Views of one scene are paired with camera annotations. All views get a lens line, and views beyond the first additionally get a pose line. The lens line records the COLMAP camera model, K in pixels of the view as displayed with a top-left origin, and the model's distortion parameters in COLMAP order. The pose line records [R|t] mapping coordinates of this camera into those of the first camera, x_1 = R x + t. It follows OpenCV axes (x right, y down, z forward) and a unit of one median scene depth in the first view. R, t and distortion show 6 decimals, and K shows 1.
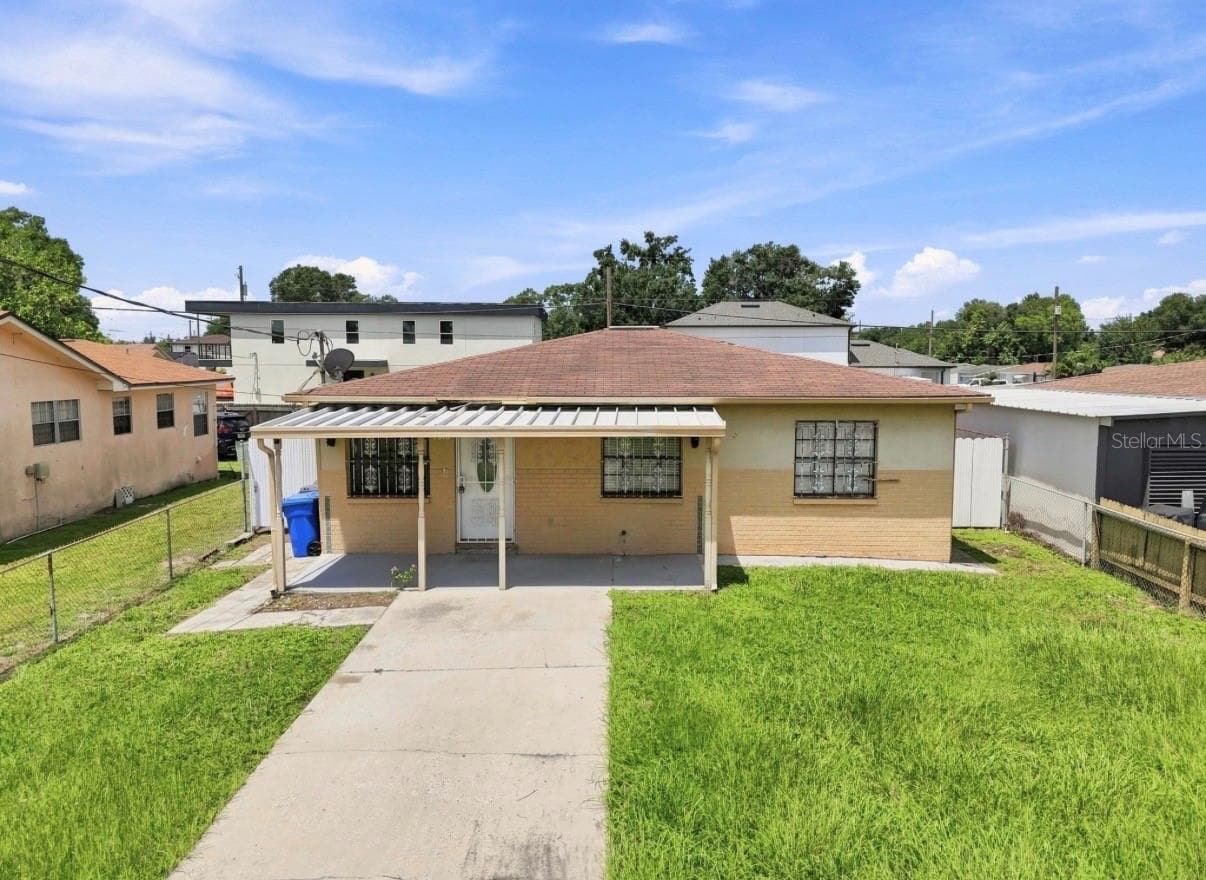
lens RADIAL K [[896.1, 0, 603.0], [0, 896.1, 440.0], [0, 0, 1]] dist [0.113379, -0.133213]
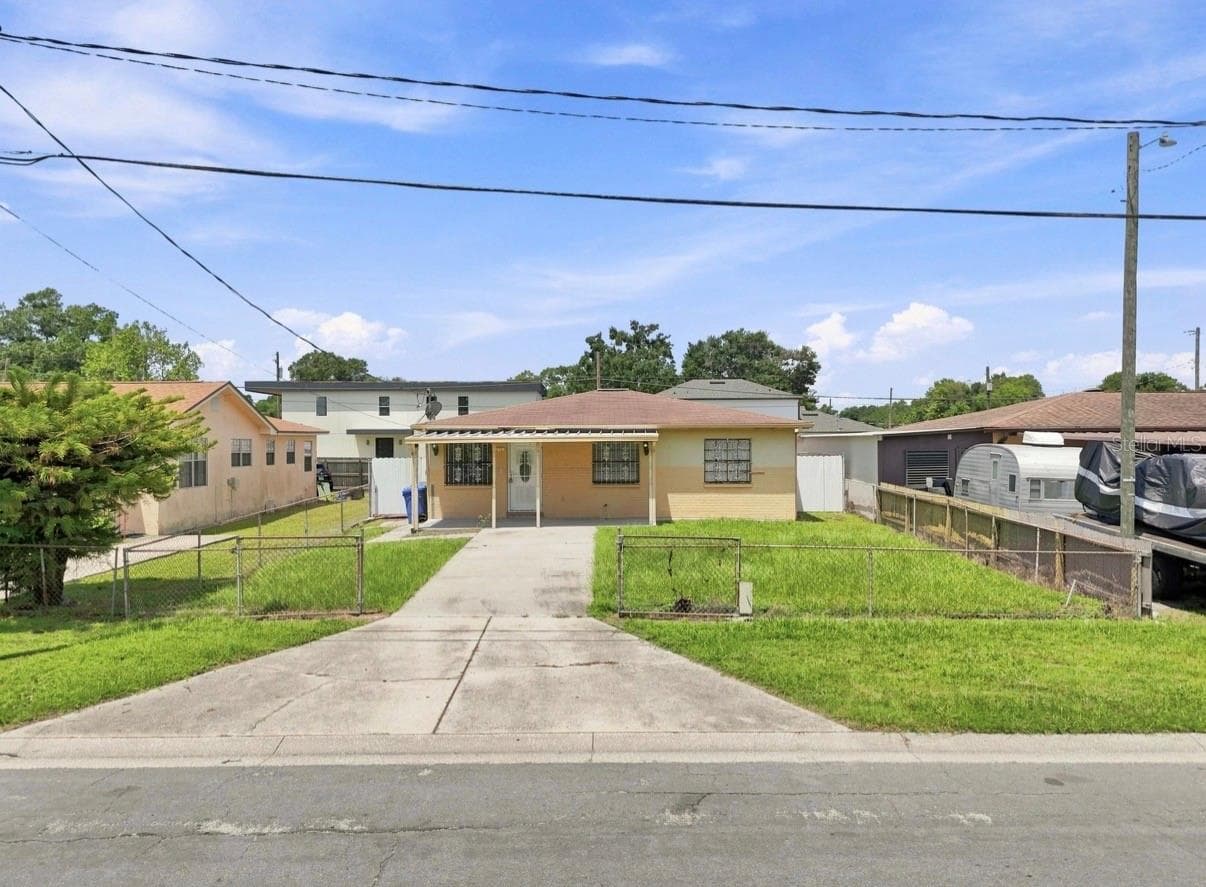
lens RADIAL K [[904.7, 0, 603.0], [0, 904.7, 443.5], [0, 0, 1]] dist [0.127402, -0.001304]
pose [[0.999944, -0.005904, 0.008750, 0.003489], [0.006648, 0.996134, -0.087595, 0.137209], [-0.008199, 0.087648, 0.996118, -0.725835]]
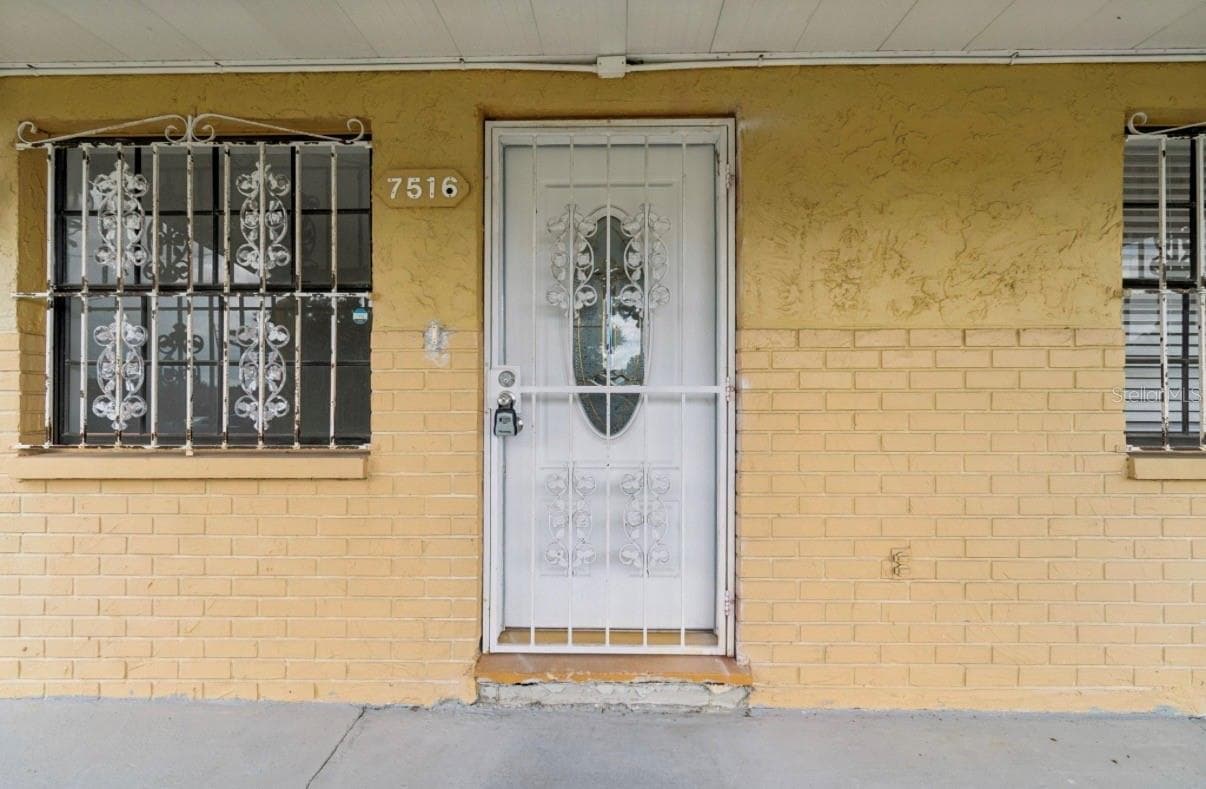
lens RADIAL K [[487.6, 0, 597.6], [0, 487.6, 404.5], [0, 0, 1]] dist [0.003084, 0.000210]
pose [[0.999999, 0.000040, -0.001630, -0.133707], [-0.000206, 0.994796, -0.101888, 0.063843], [0.001618, 0.101889, 0.994794, 0.872871]]
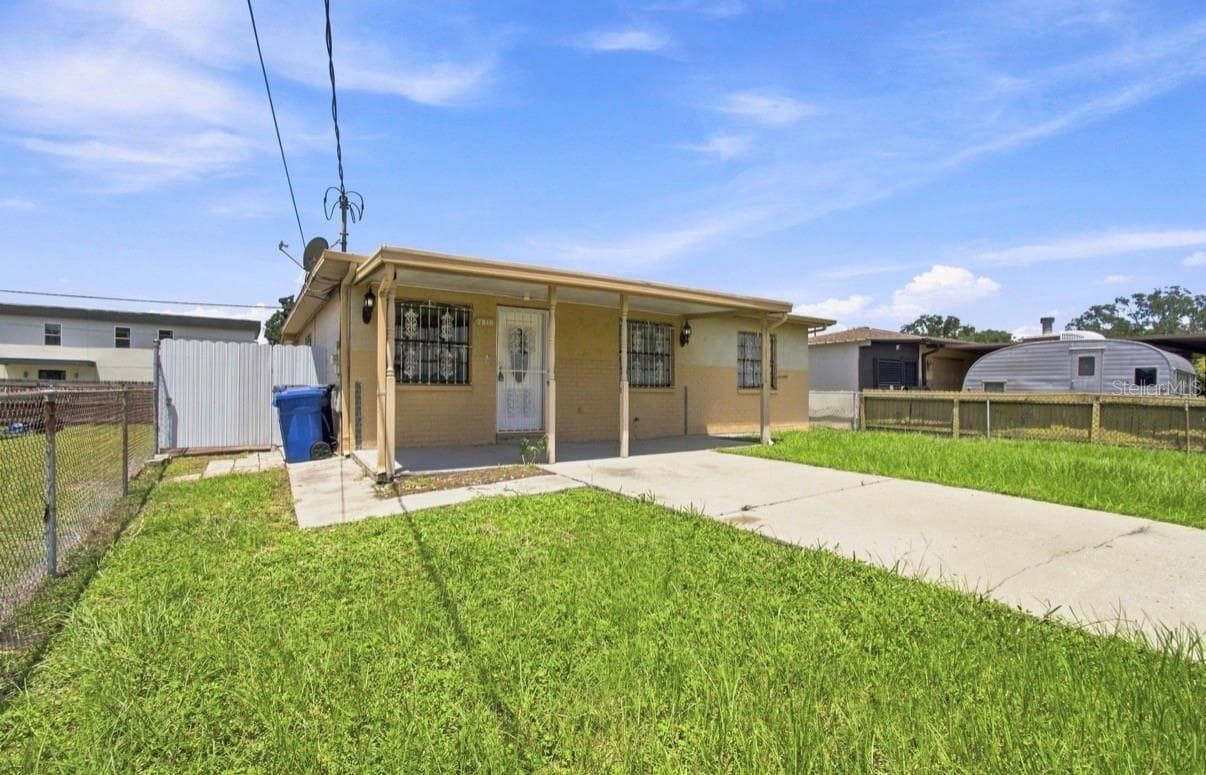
lens RADIAL K [[543.0, 0, 603.0], [0, 543.0, 387.5], [0, 0, 1]] dist [-0.003125, 0.009121]
pose [[0.823167, 0.010305, 0.567706, -0.404122], [0.051625, 0.994336, -0.092905, 0.126217], [-0.565448, 0.105784, 0.817972, 0.453362]]
